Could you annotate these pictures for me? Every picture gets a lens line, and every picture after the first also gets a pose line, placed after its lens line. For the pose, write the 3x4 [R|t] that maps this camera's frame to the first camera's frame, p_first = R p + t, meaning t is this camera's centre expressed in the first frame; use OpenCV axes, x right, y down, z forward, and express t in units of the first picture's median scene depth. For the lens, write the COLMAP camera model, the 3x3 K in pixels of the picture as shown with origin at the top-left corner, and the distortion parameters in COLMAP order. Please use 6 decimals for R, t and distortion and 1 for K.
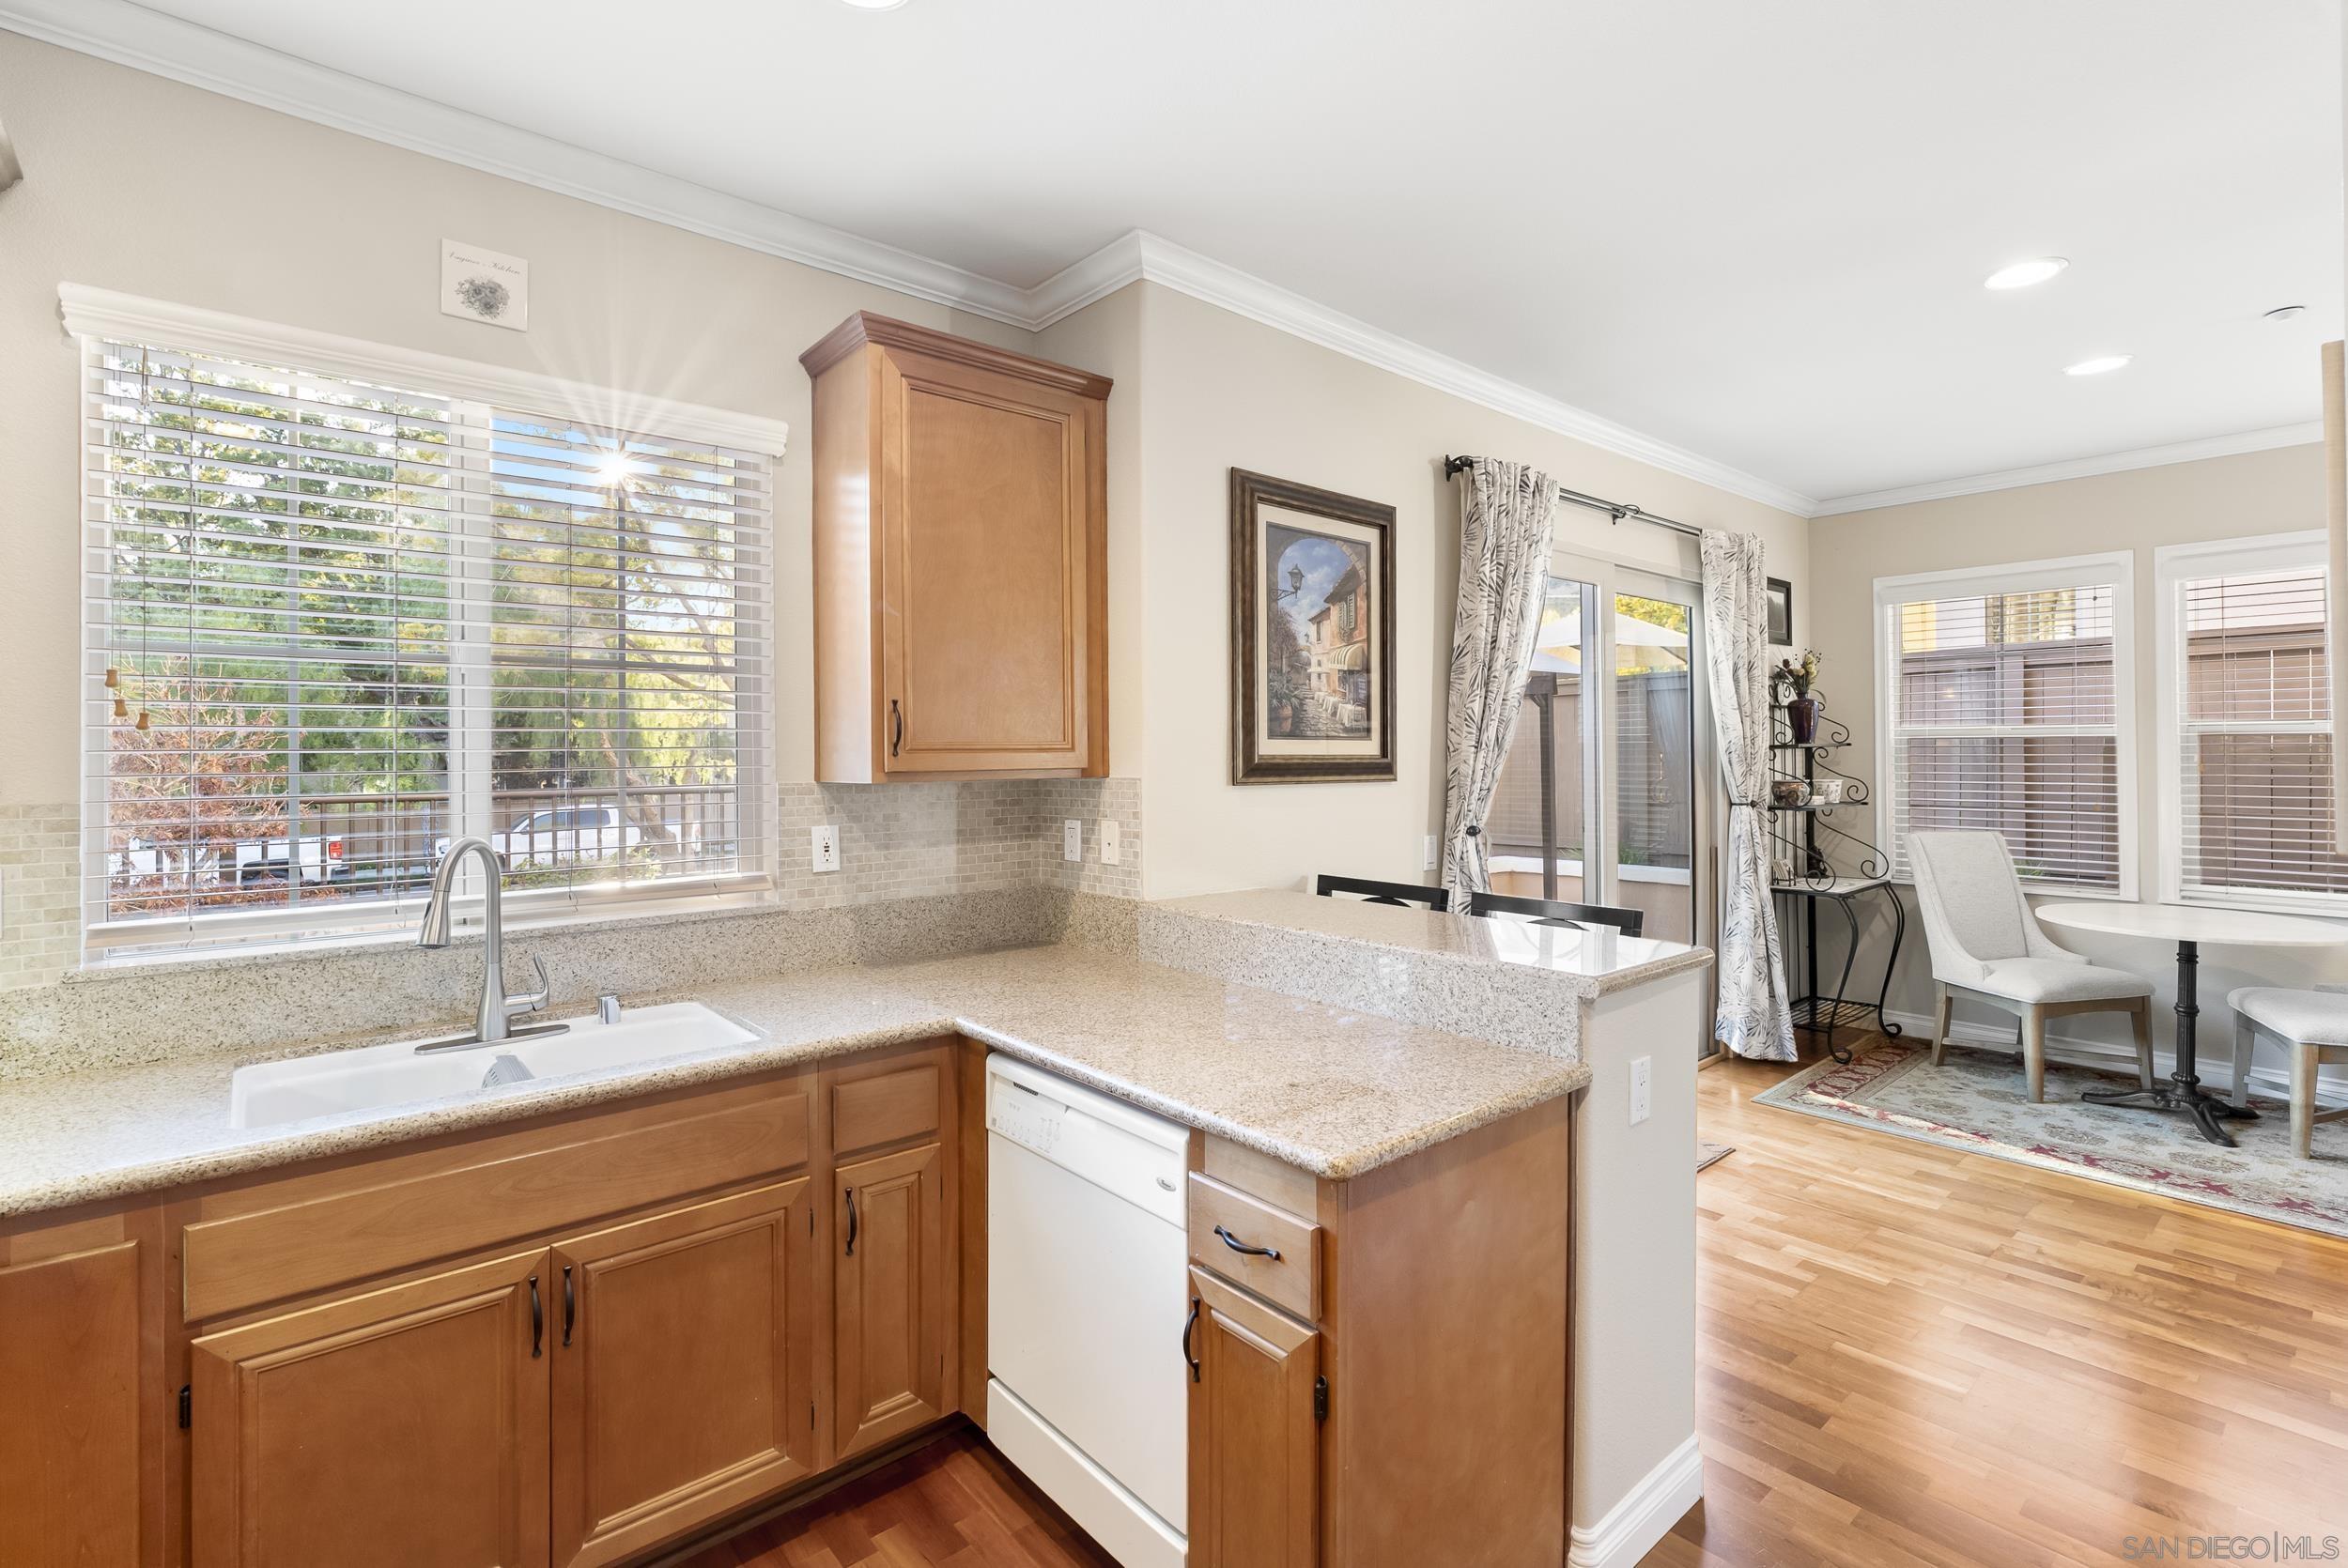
lens RADIAL K [[1070.6, 0, 1186.6], [0, 1070.6, 743.3], [0, 0, 1]] dist [-0.003741, 0.000007]
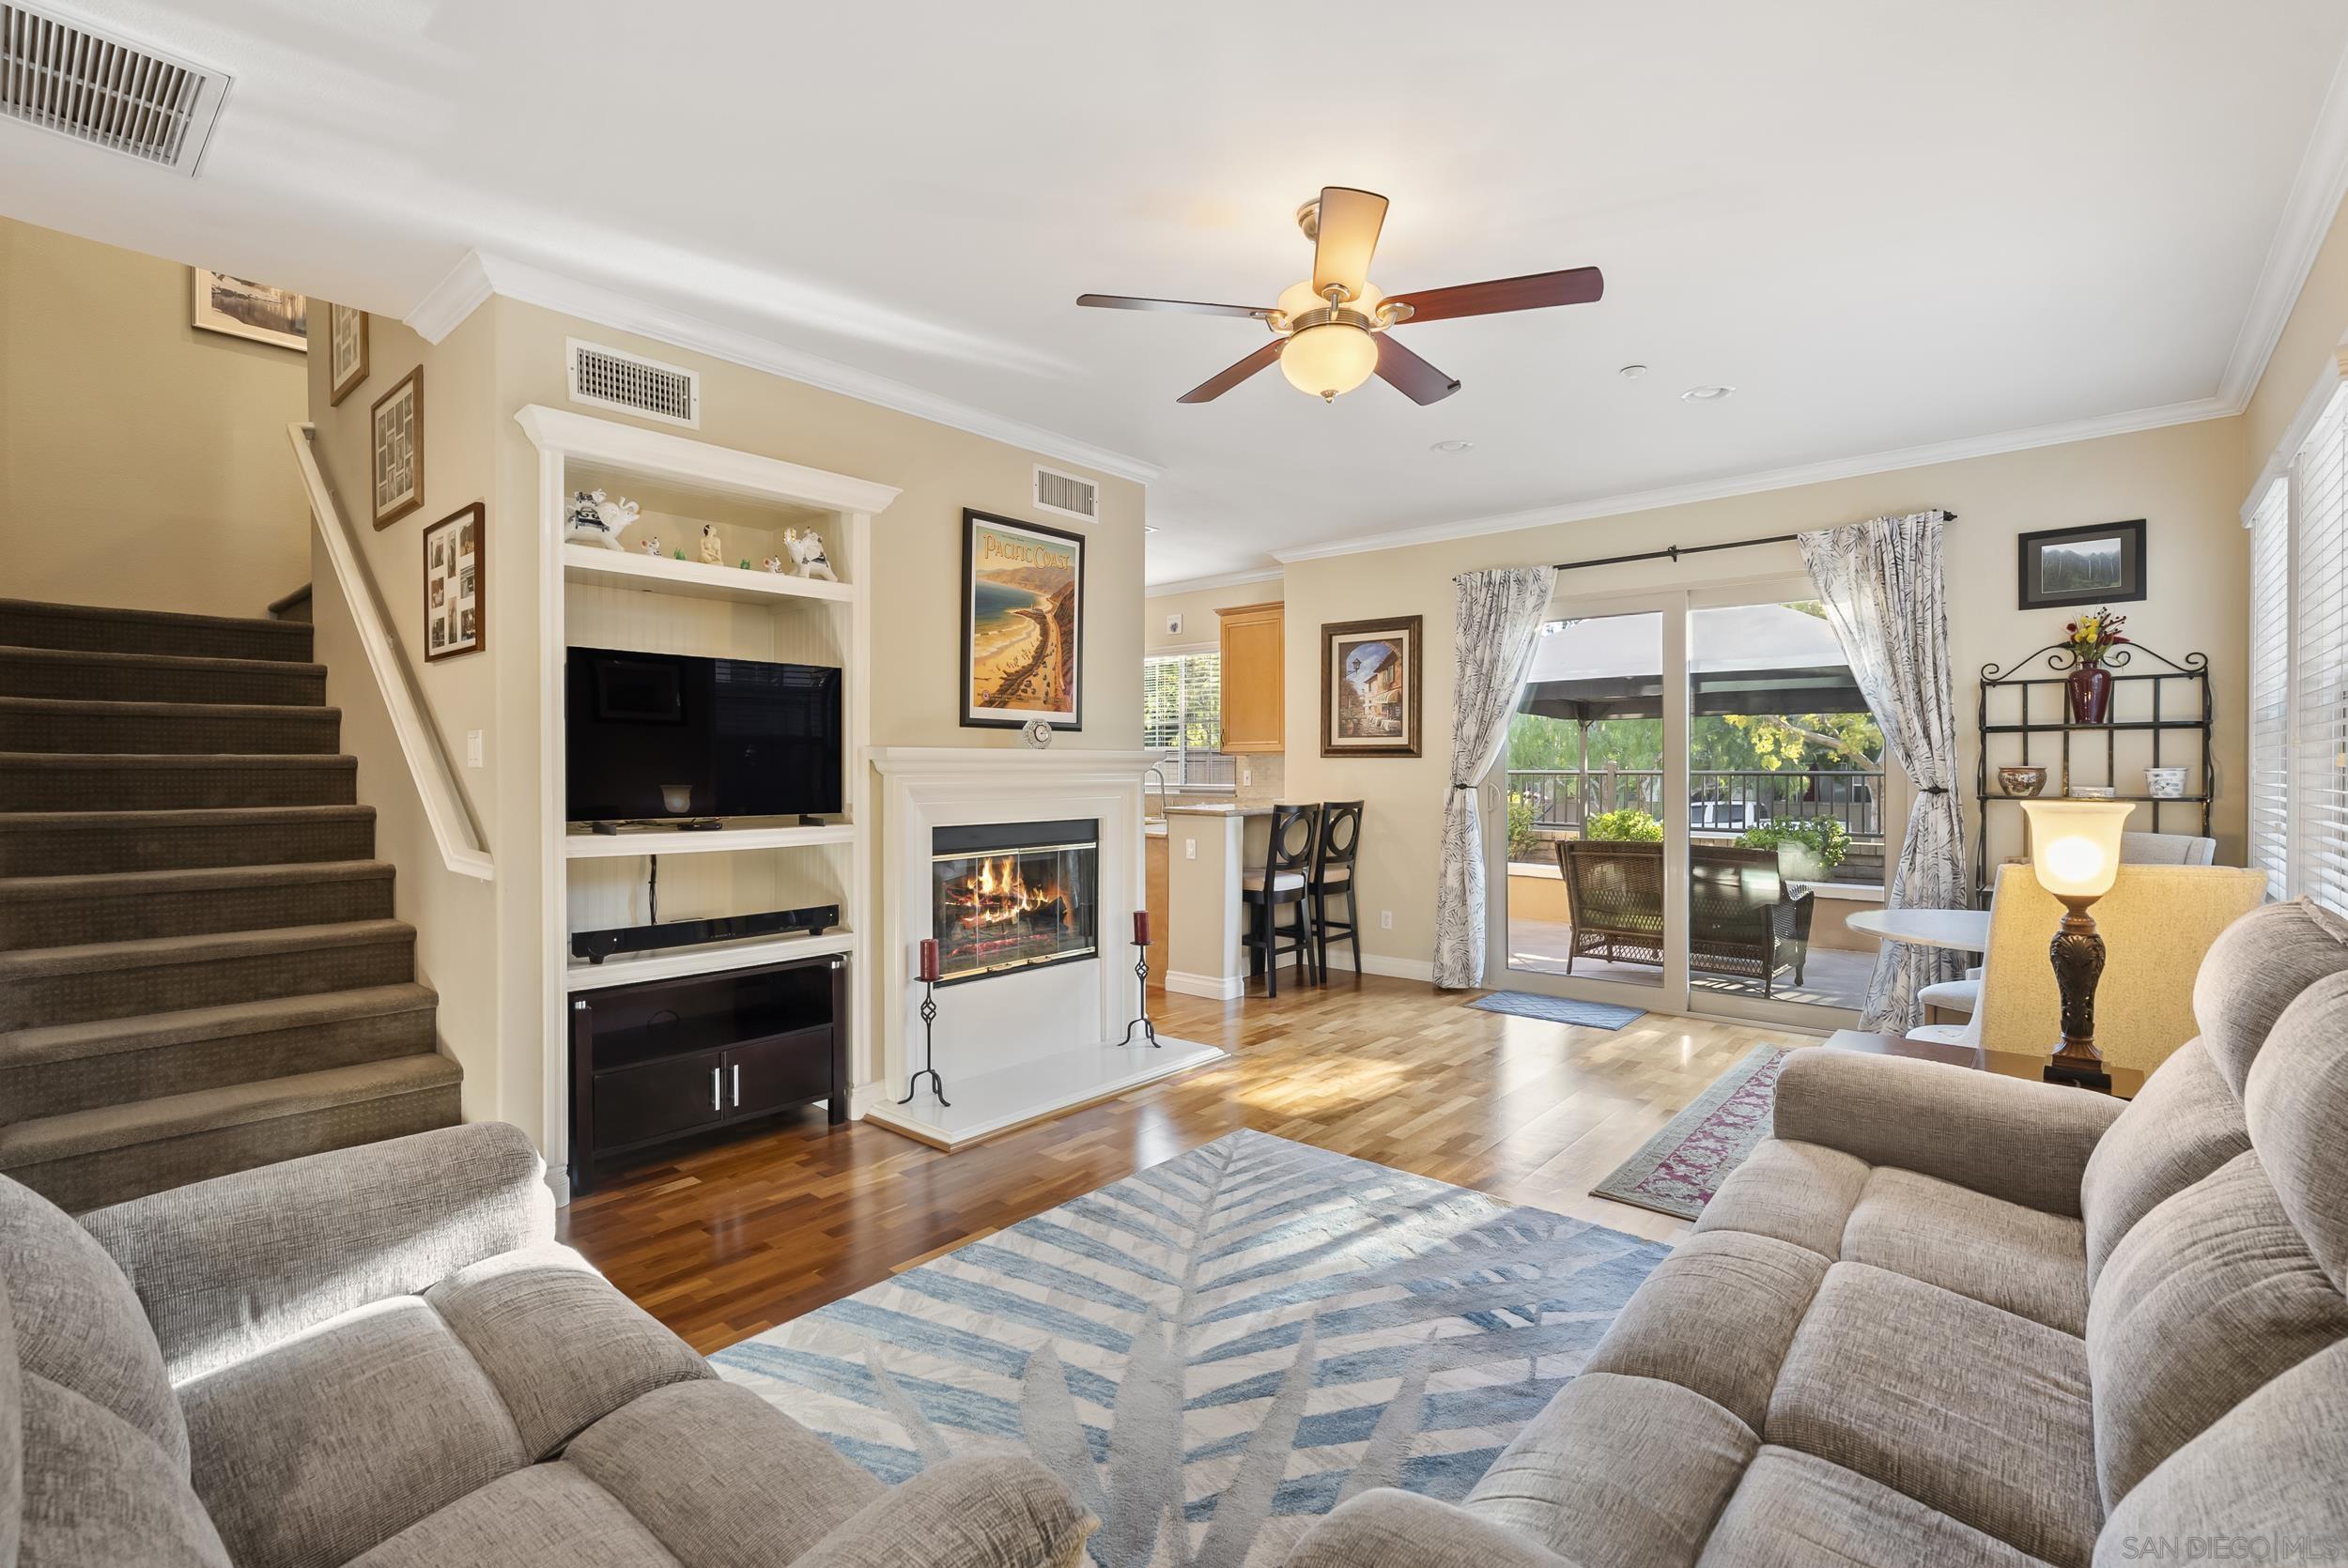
lens RADIAL K [[1060.4, 0, 1168.5], [0, 1060.4, 770.7], [0, 0, 1]] dist [-0.004220, 0.000302]
pose [[0.139742, 0.009054, -0.990147, 2.099058], [0.007509, 0.999920, 0.010203, 0.037210], [0.990159, -0.008861, 0.139663, 0.295531]]
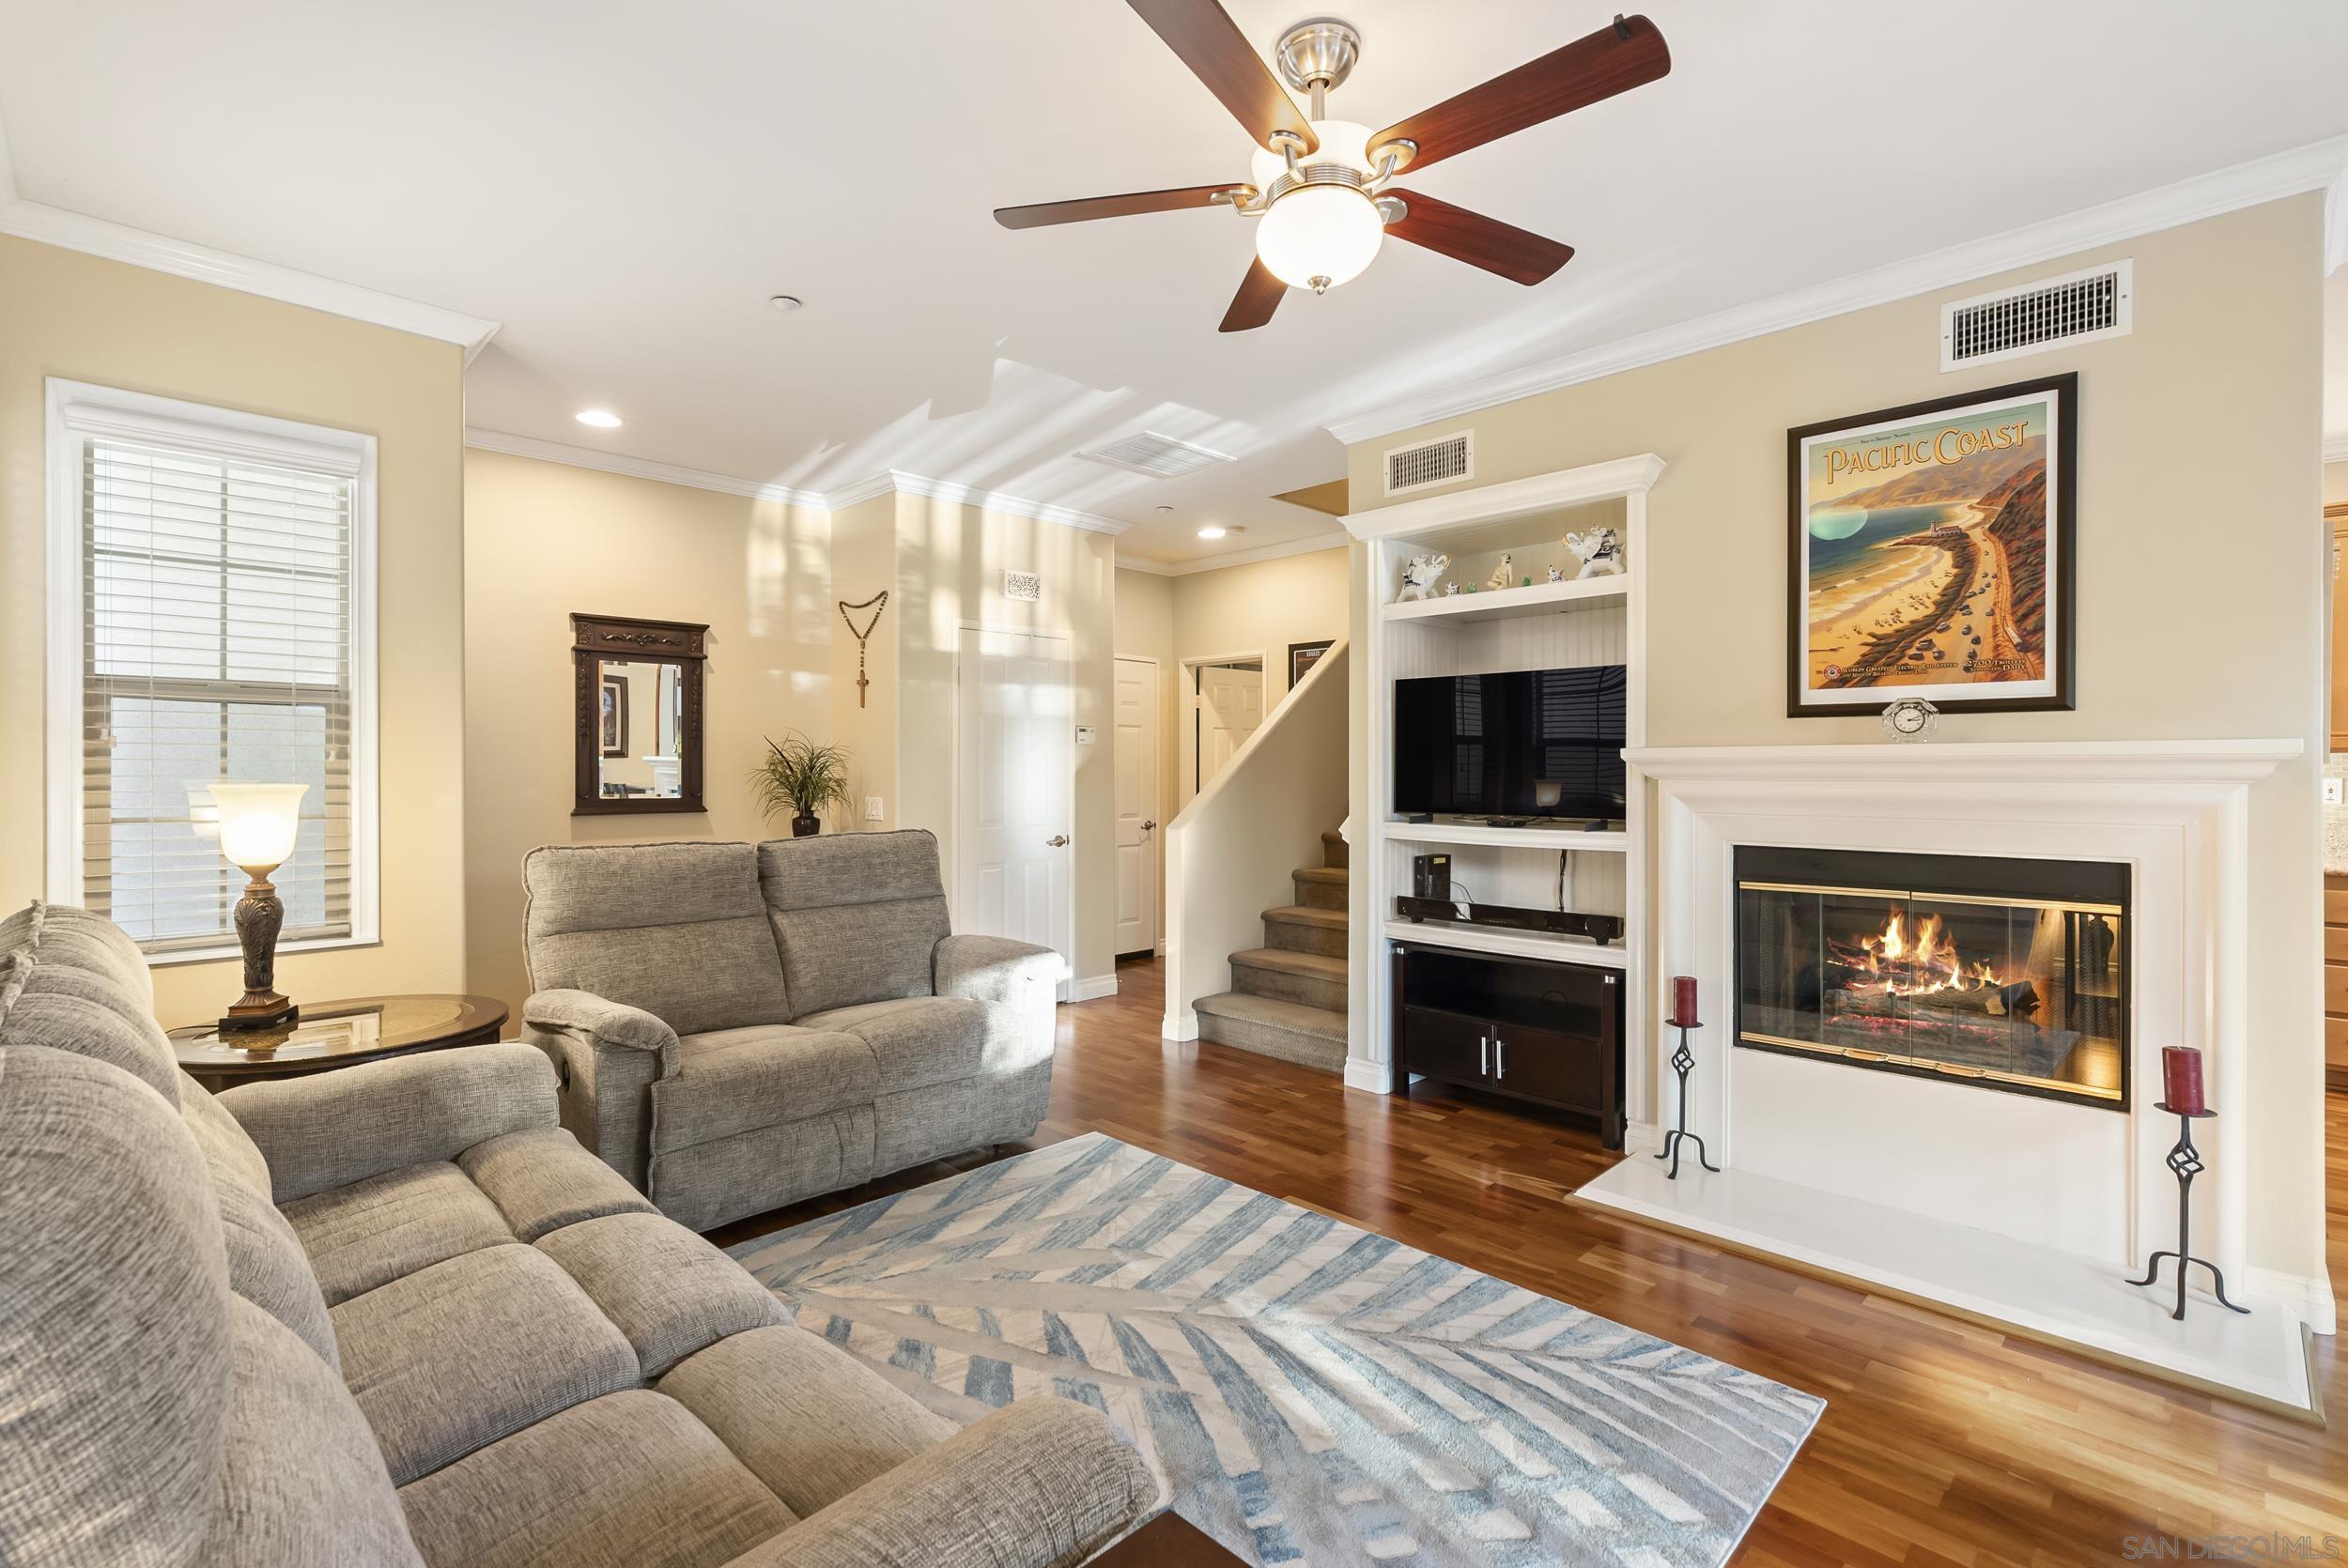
lens RADIAL K [[1069.1, 0, 1172.5], [0, 1069.1, 768.9], [0, 0, 1]] dist [-0.001962, 0.001693]
pose [[-0.997650, 0.004525, -0.068363, 1.414236], [0.005079, 0.999956, -0.007933, 0.047433], [0.068324, -0.008262, -0.997629, 1.185415]]
